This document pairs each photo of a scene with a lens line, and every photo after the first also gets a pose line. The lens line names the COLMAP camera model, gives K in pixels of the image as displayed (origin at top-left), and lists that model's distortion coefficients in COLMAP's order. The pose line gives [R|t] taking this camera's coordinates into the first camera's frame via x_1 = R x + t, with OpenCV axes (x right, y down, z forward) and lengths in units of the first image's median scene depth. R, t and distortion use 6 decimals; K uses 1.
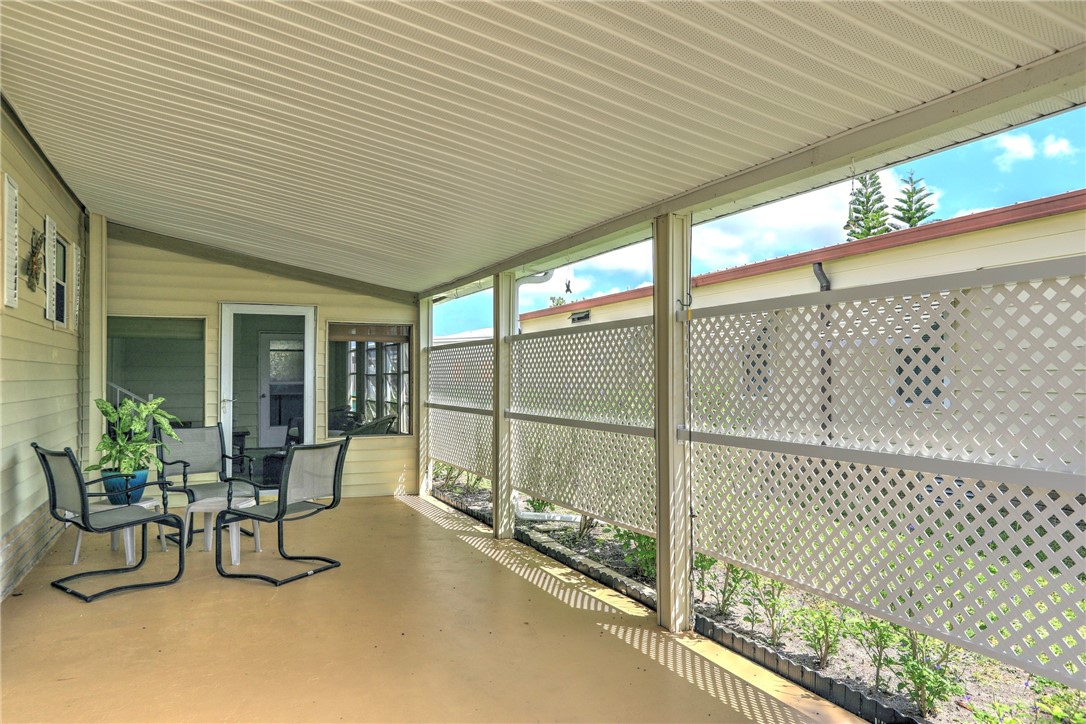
lens RADIAL K [[760.1, 0, 543.8], [0, 760.1, 365.2], [0, 0, 1]] dist [-0.000709, 0.002044]
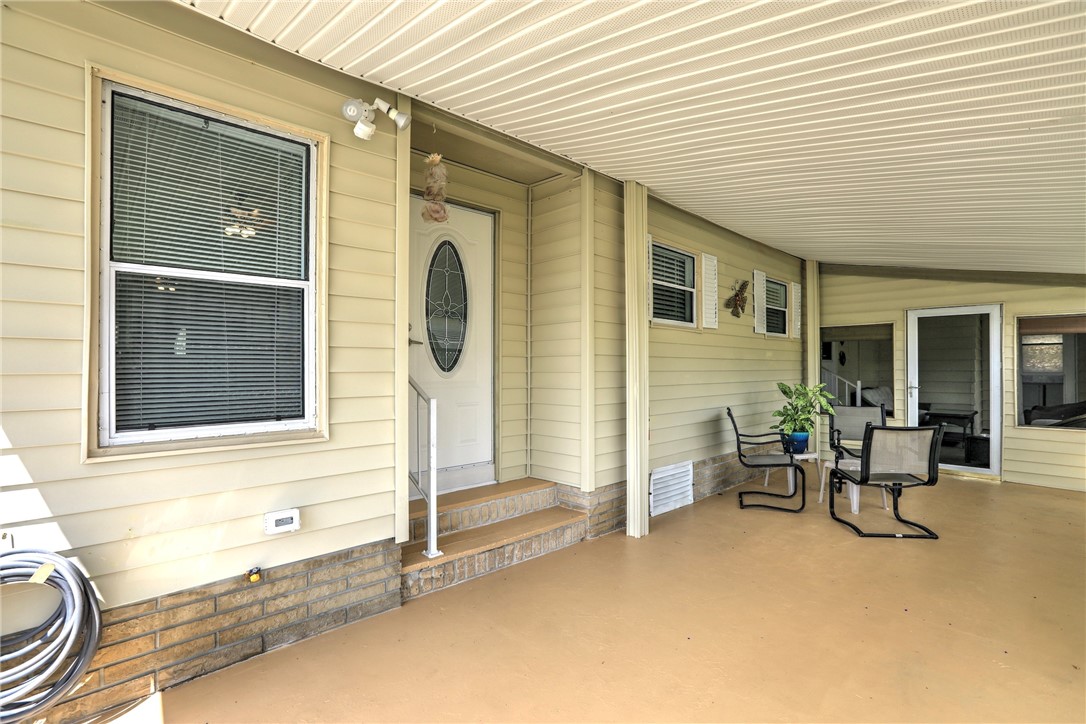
lens RADIAL K [[509.9, 0, 544.0], [0, 509.9, 361.5], [0, 0, 1]] dist [0.000809, -0.000056]
pose [[0.354991, -0.010072, -0.934815, 0.155328], [0.011995, 0.999909, -0.006218, 0.001602], [0.934793, -0.009005, 0.355080, 0.137487]]
